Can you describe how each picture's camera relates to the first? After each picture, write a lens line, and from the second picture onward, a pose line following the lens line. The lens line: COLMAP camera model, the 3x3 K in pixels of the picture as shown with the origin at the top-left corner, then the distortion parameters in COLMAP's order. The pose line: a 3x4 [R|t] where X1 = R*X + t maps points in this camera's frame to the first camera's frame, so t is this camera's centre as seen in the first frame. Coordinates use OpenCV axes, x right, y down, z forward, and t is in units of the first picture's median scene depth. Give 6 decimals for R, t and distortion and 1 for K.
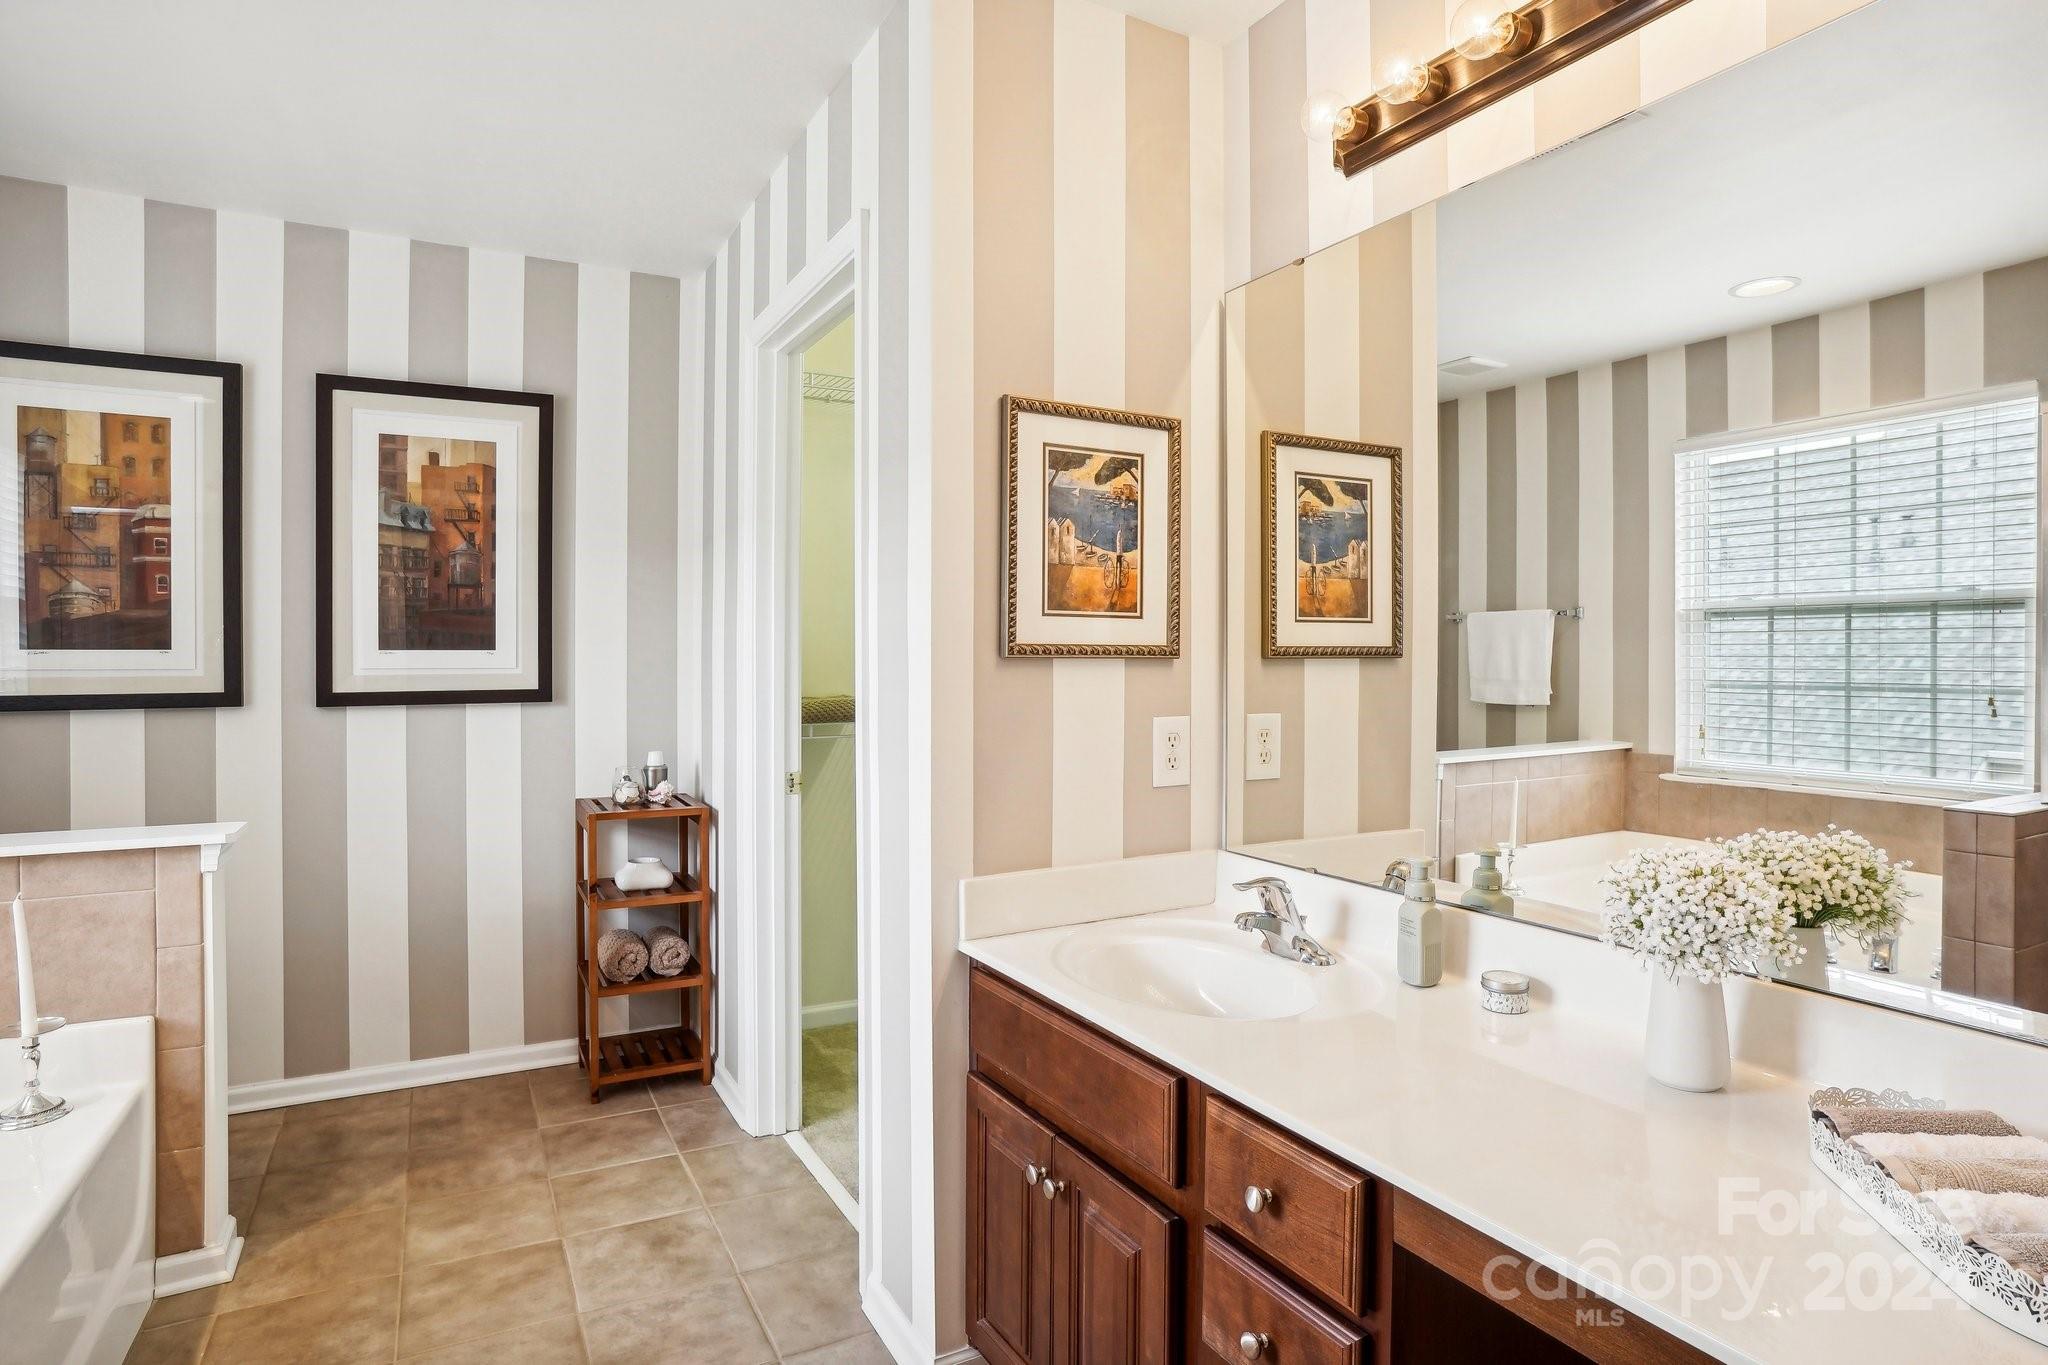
lens RADIAL K [[1101.9, 0, 1021.8], [0, 1101.9, 668.5], [0, 0, 1]] dist [-0.076137, 0.044752]
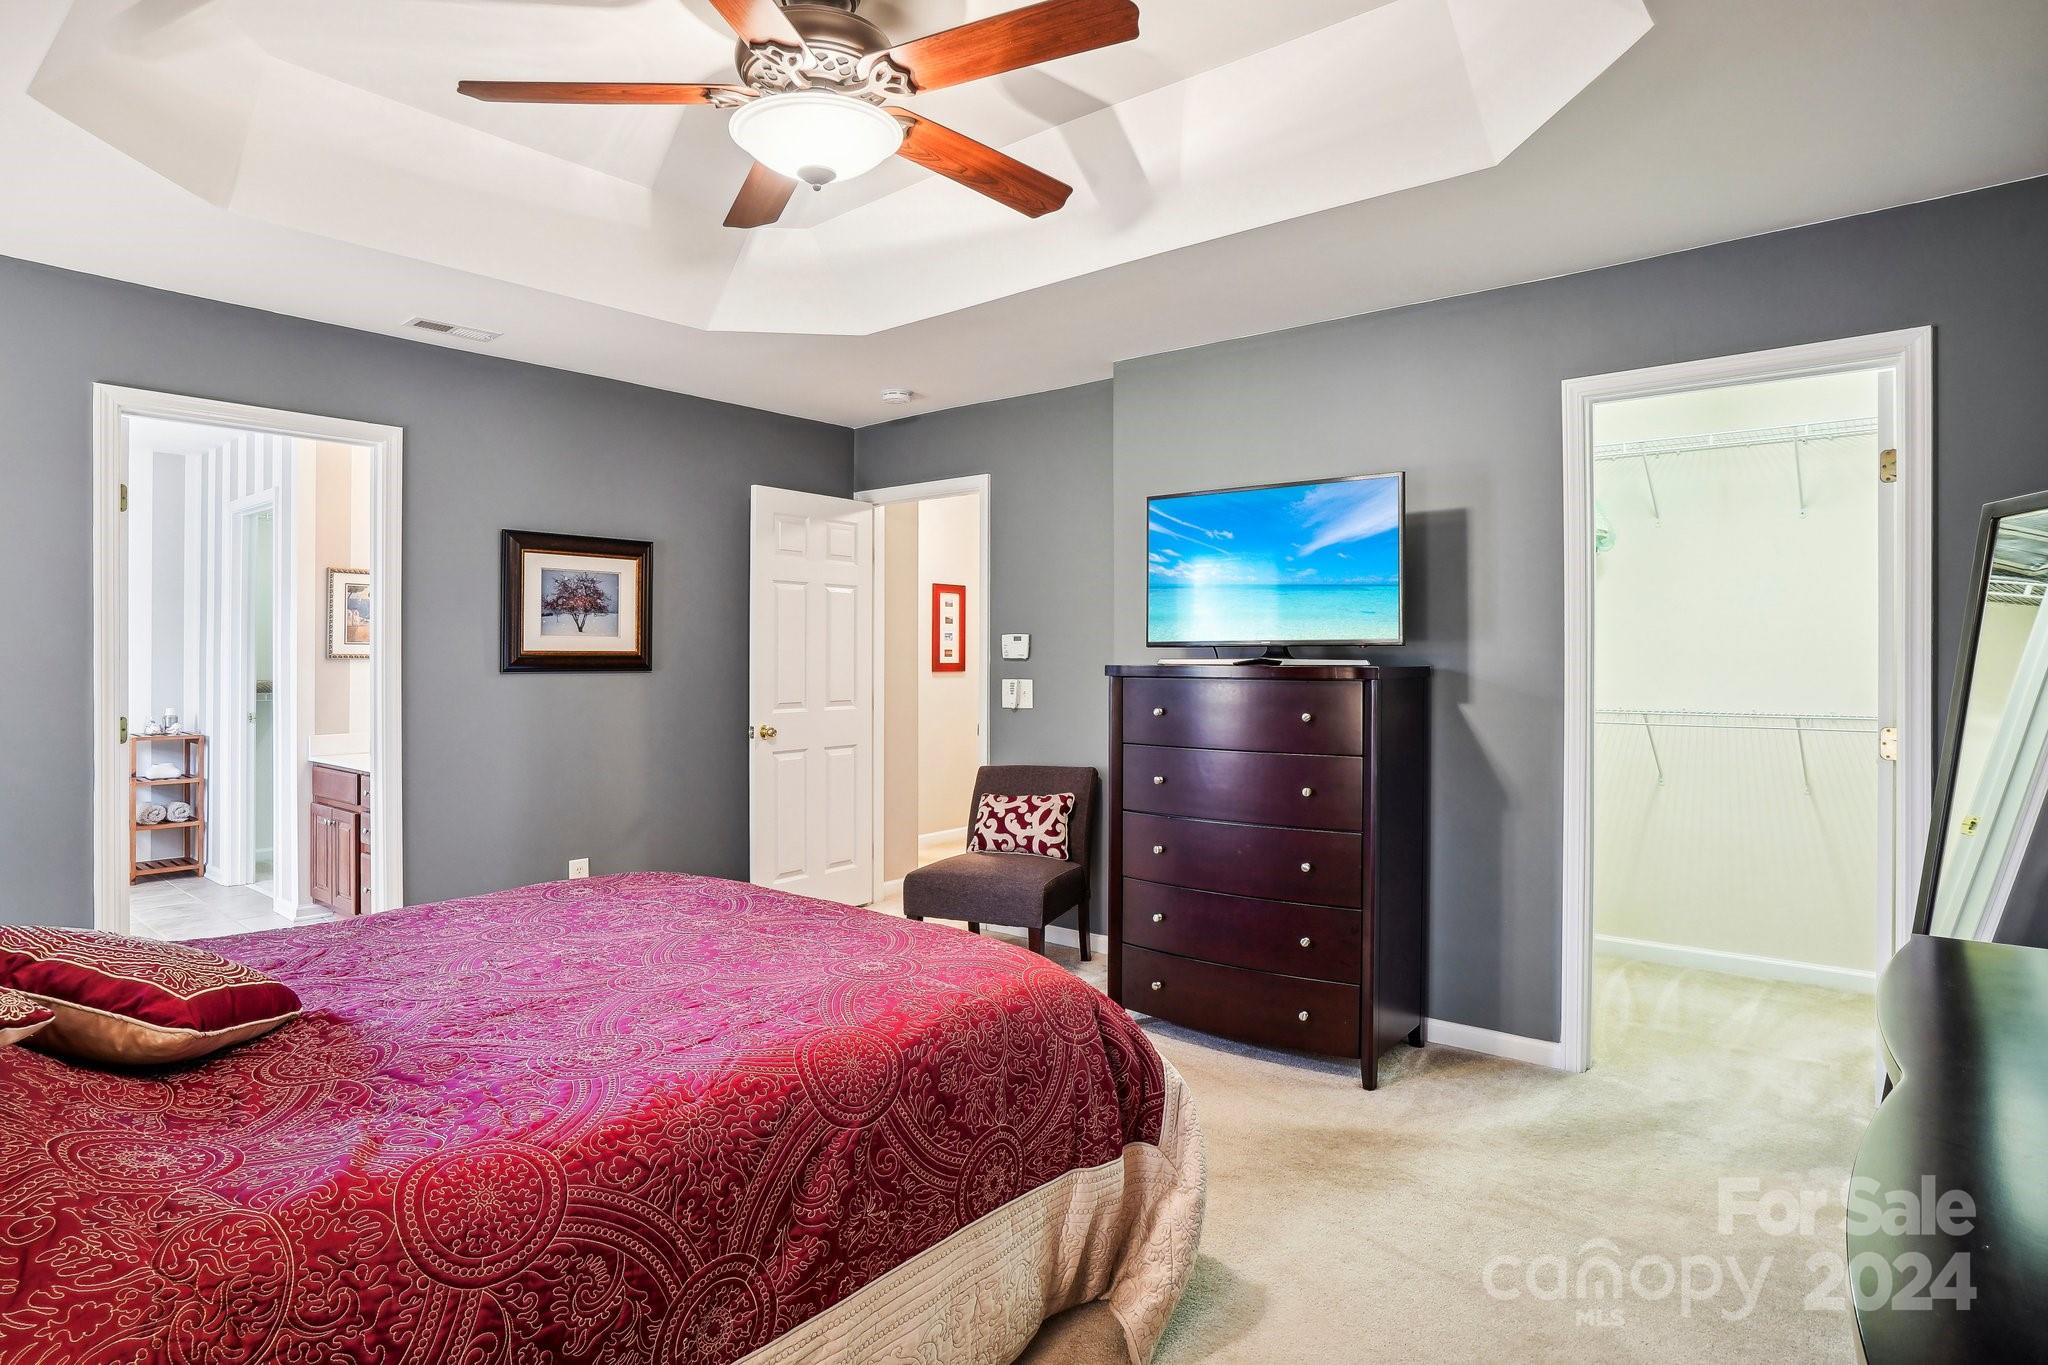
lens RADIAL K [[1101.9, 0, 1021.8], [0, 1101.9, 668.5], [0, 0, 1]] dist [-0.076137, 0.044752]
pose [[0.928580, 0.003366, 0.371117, 0.378904], [-0.000339, 0.999966, -0.008222, 0.022941], [-0.371132, 0.007509, 0.928550, -1.379586]]
